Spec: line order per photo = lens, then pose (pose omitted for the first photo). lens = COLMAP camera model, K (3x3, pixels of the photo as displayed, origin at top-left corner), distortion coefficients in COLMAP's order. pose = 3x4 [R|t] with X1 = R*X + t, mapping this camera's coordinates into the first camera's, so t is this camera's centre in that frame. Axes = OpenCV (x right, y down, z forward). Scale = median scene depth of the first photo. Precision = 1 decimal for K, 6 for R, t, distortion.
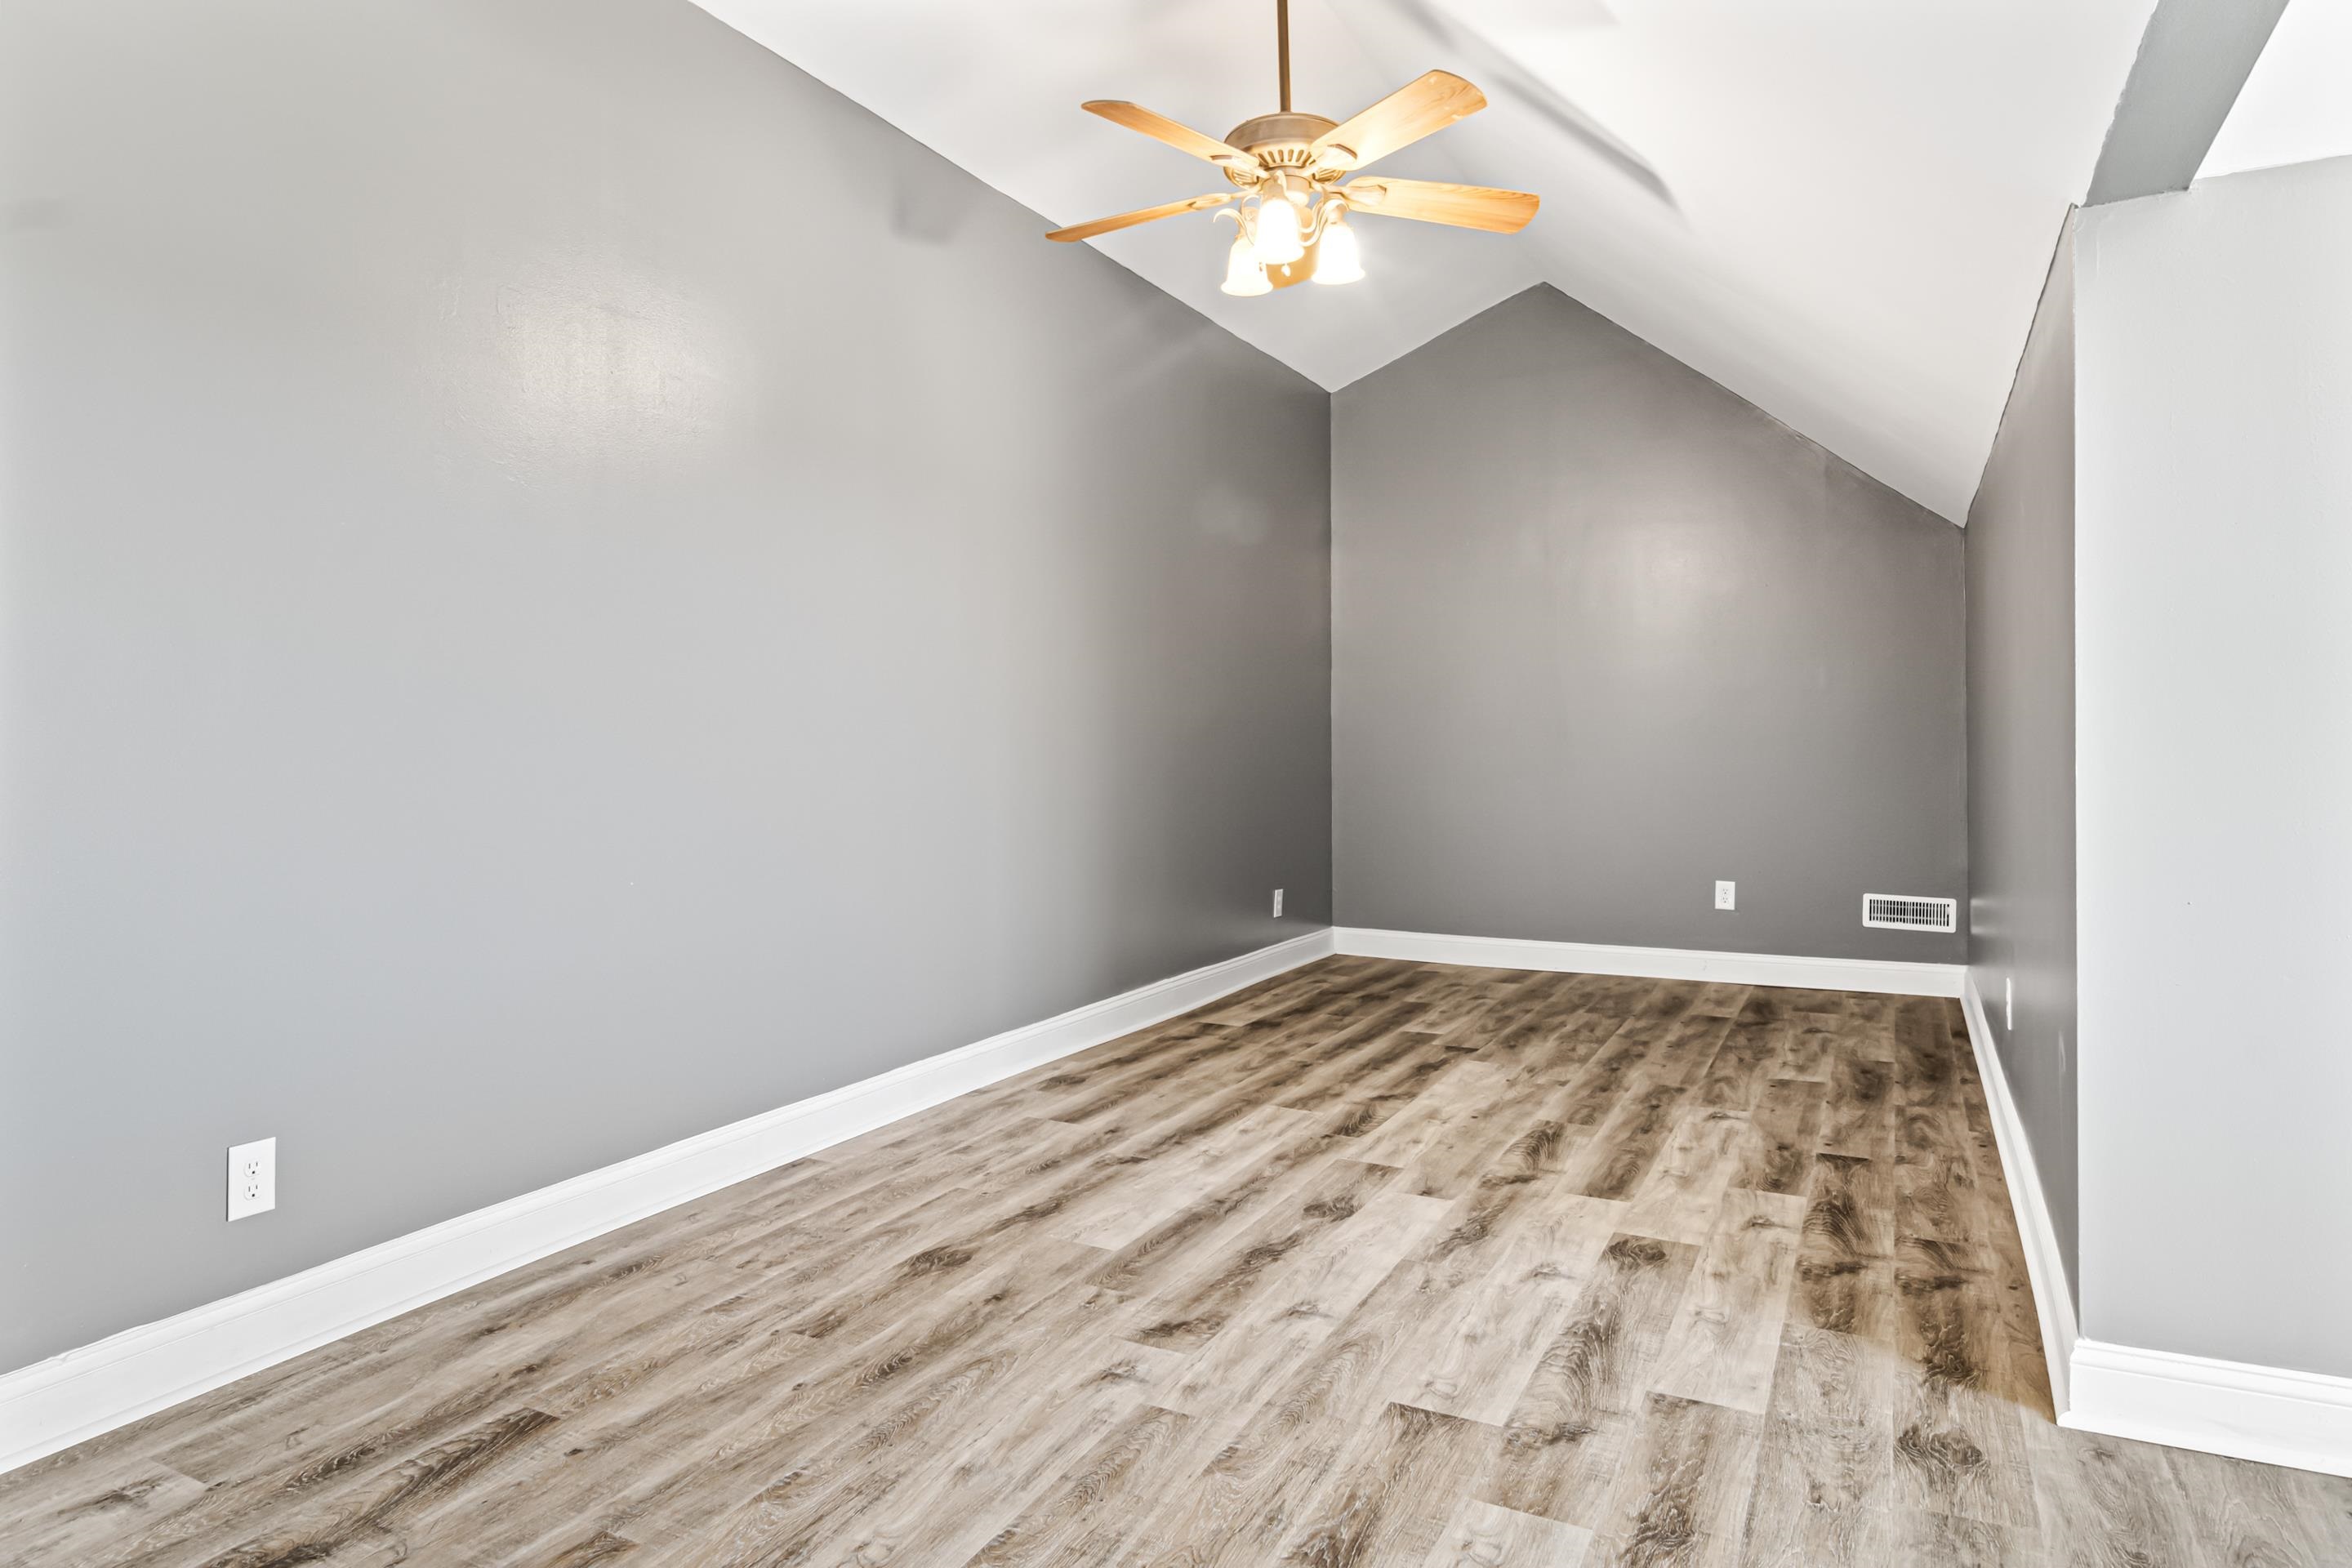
lens RADIAL K [[1415.5, 0, 1176.0], [0, 1415.5, 775.0], [0, 0, 1]] dist [0.002110, -0.006123]
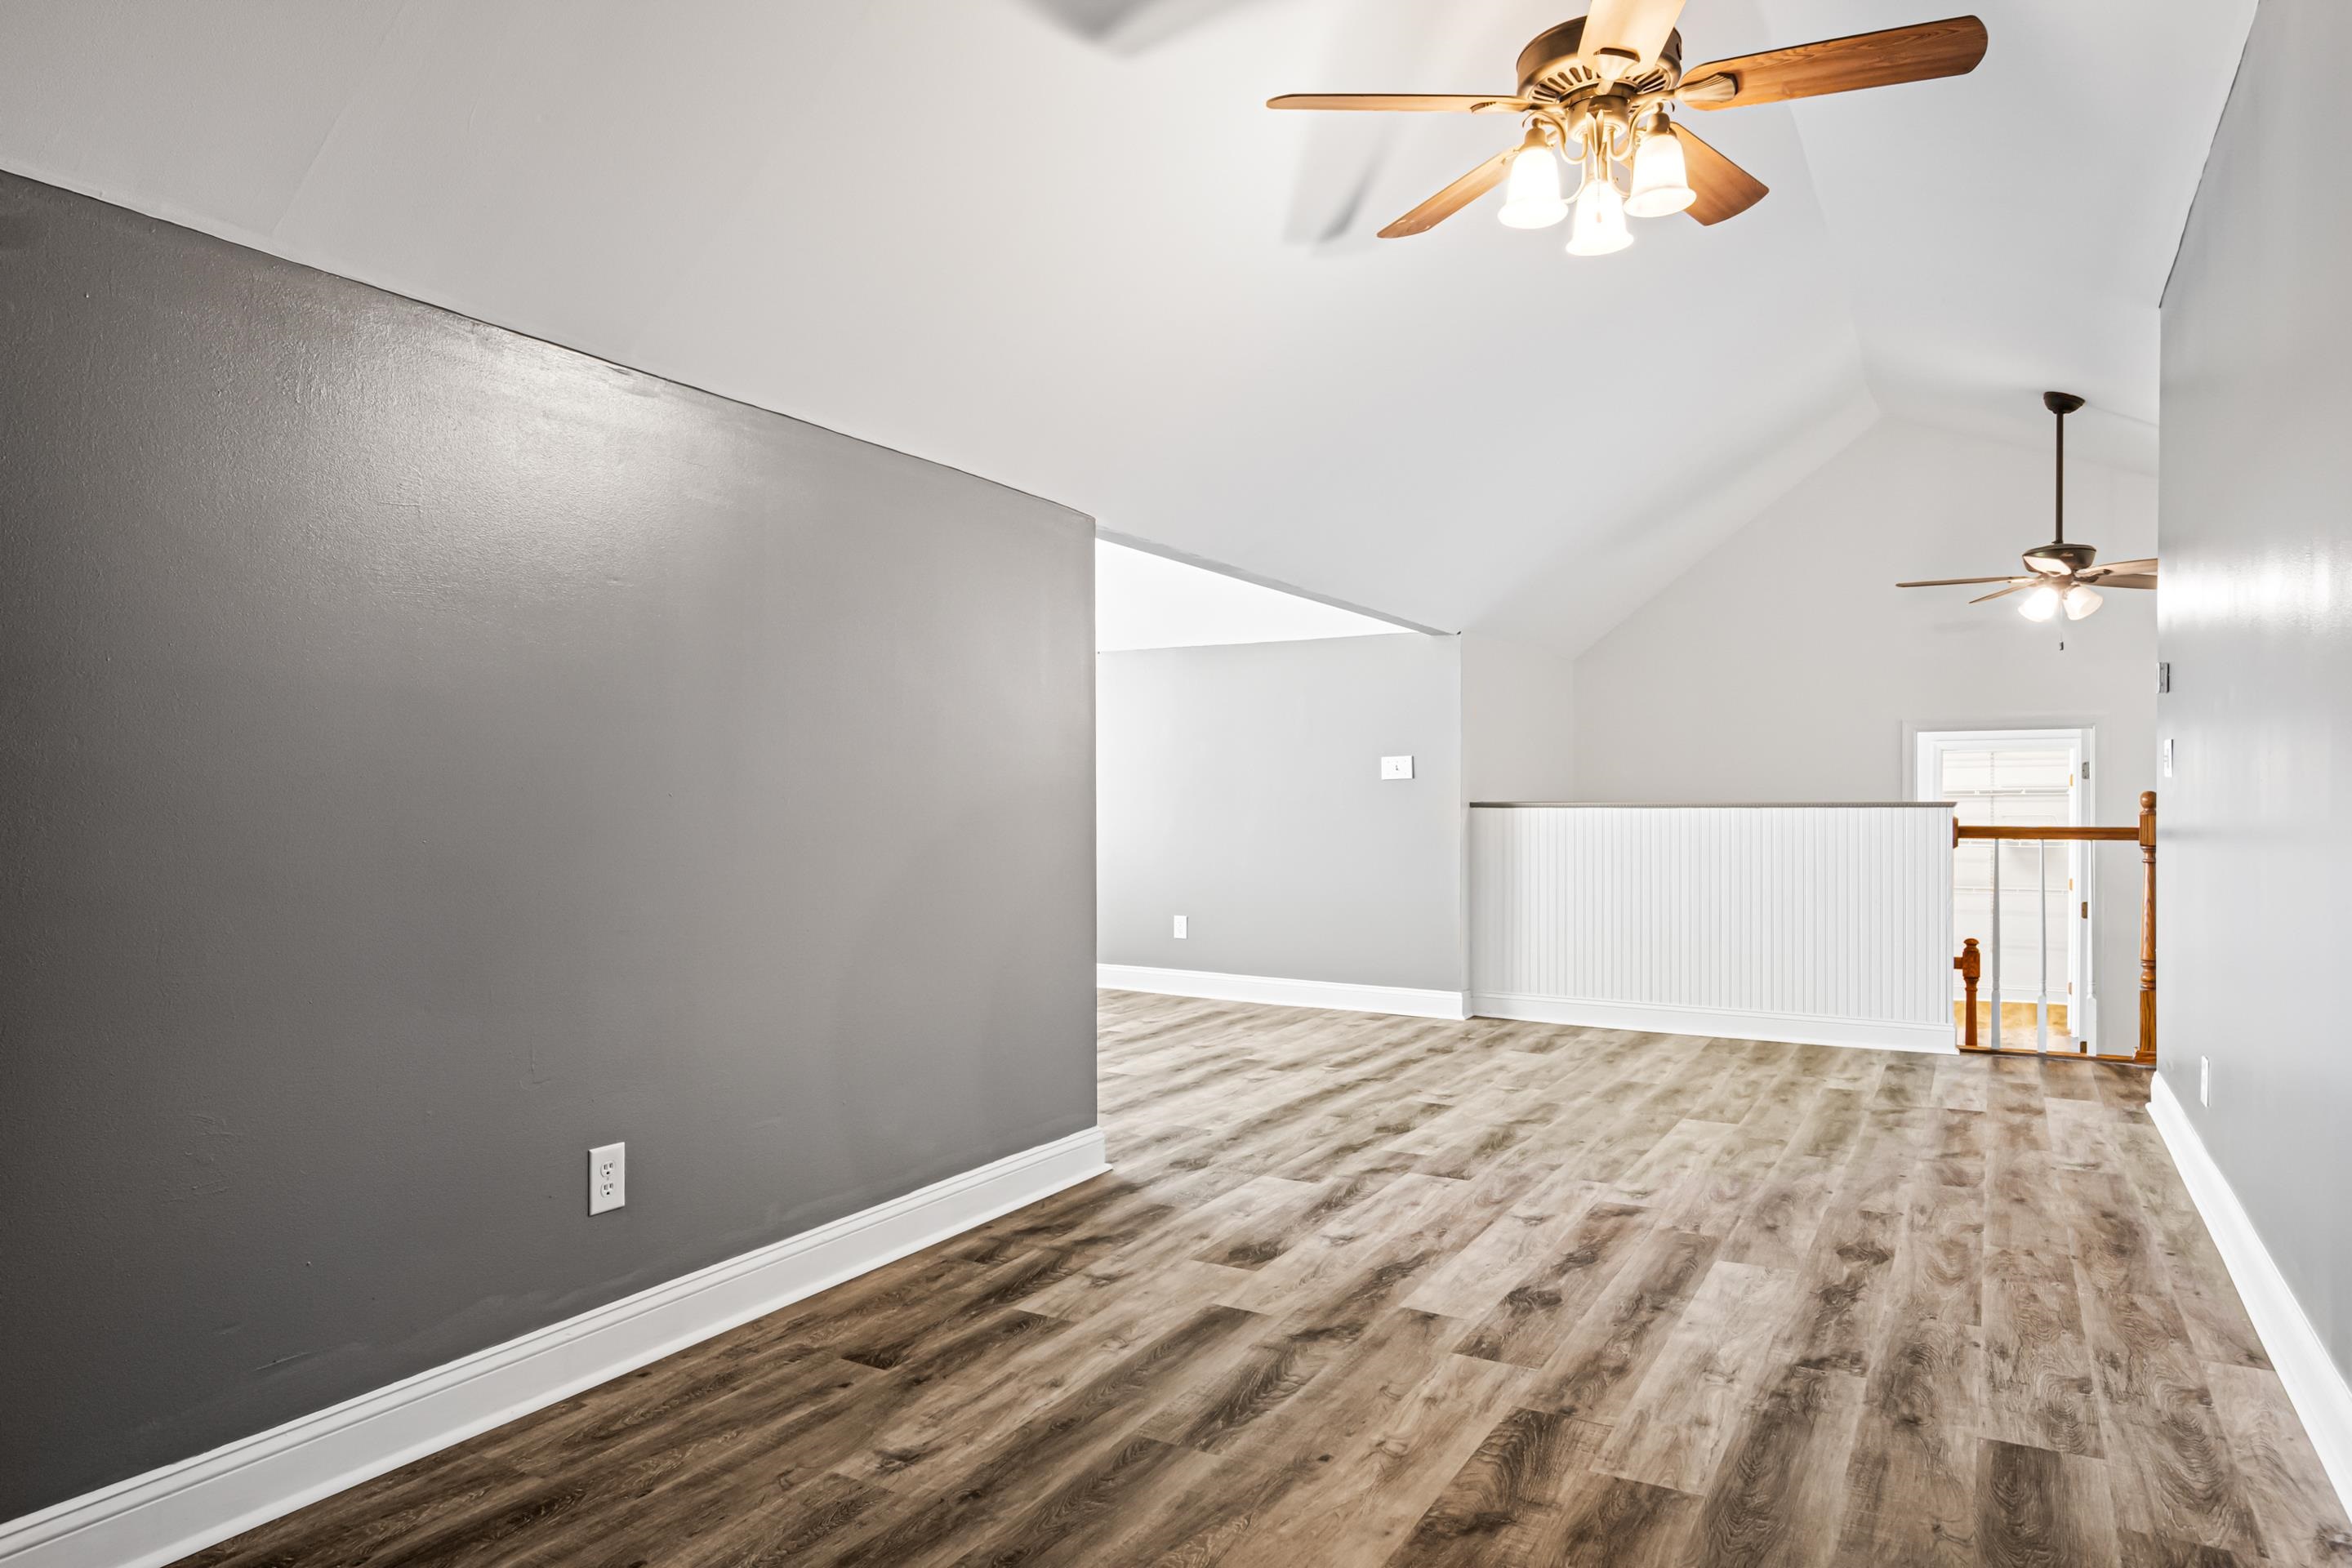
lens RADIAL K [[1415.5, 0, 1176.9], [0, 1415.5, 788.2], [0, 0, 1]] dist [0.002110, -0.006123]
pose [[-0.998579, 0.006529, 0.052881, 0.330242], [0.007507, 0.999804, 0.018299, -0.062652], [-0.052751, 0.018670, -0.998433, 2.183618]]
